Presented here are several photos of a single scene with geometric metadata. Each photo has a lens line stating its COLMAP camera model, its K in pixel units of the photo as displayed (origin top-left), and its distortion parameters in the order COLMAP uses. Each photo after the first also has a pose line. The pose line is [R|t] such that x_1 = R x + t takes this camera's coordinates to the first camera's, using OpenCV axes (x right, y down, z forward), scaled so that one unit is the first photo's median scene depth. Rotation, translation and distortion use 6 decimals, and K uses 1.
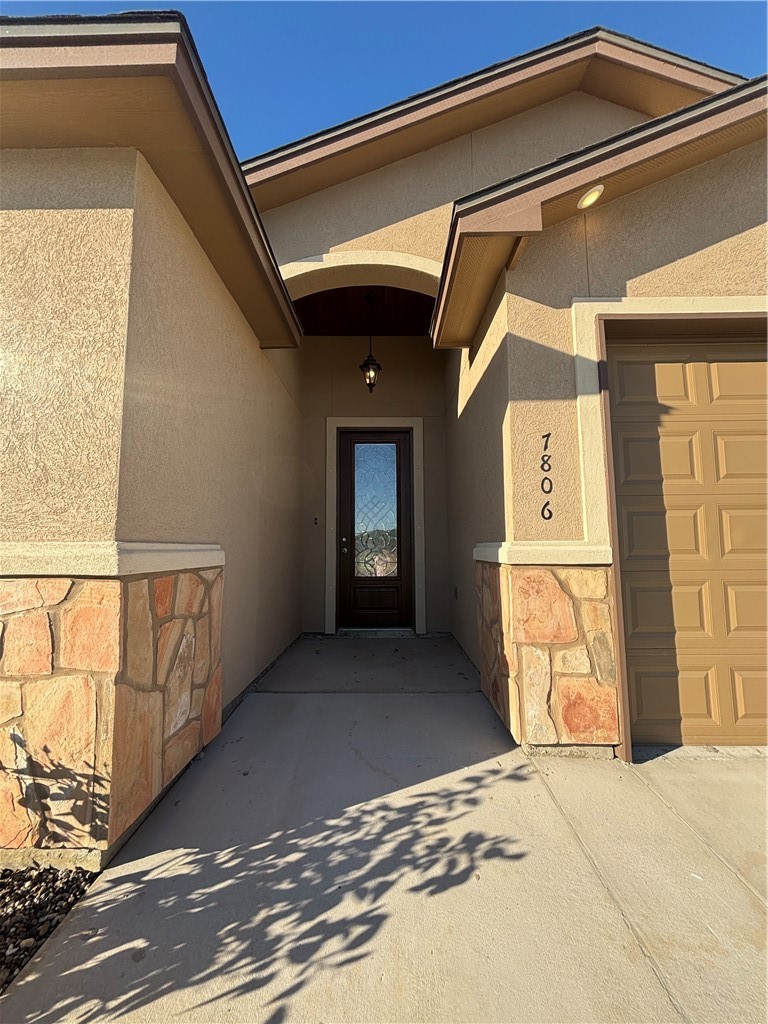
lens RADIAL K [[411.4, 0, 384.2], [0, 411.4, 510.3], [0, 0, 1]] dist [-0.001109, -0.000532]
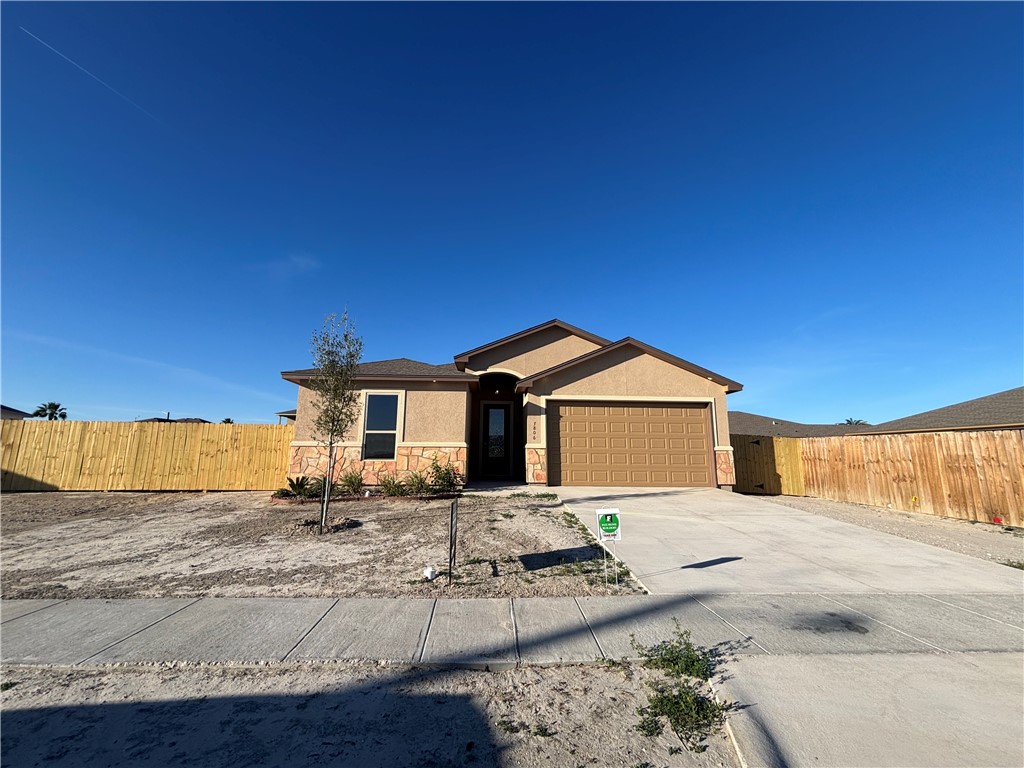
lens RADIAL K [[411.4, 0, 512.9], [0, 411.4, 382.5], [0, 0, 1]] dist [-0.001109, -0.000532]
pose [[0.997933, 0.027583, 0.058050, -0.179535], [-0.023267, 0.997004, -0.073764, -0.293624], [-0.059911, 0.072261, 0.995585, -4.029206]]
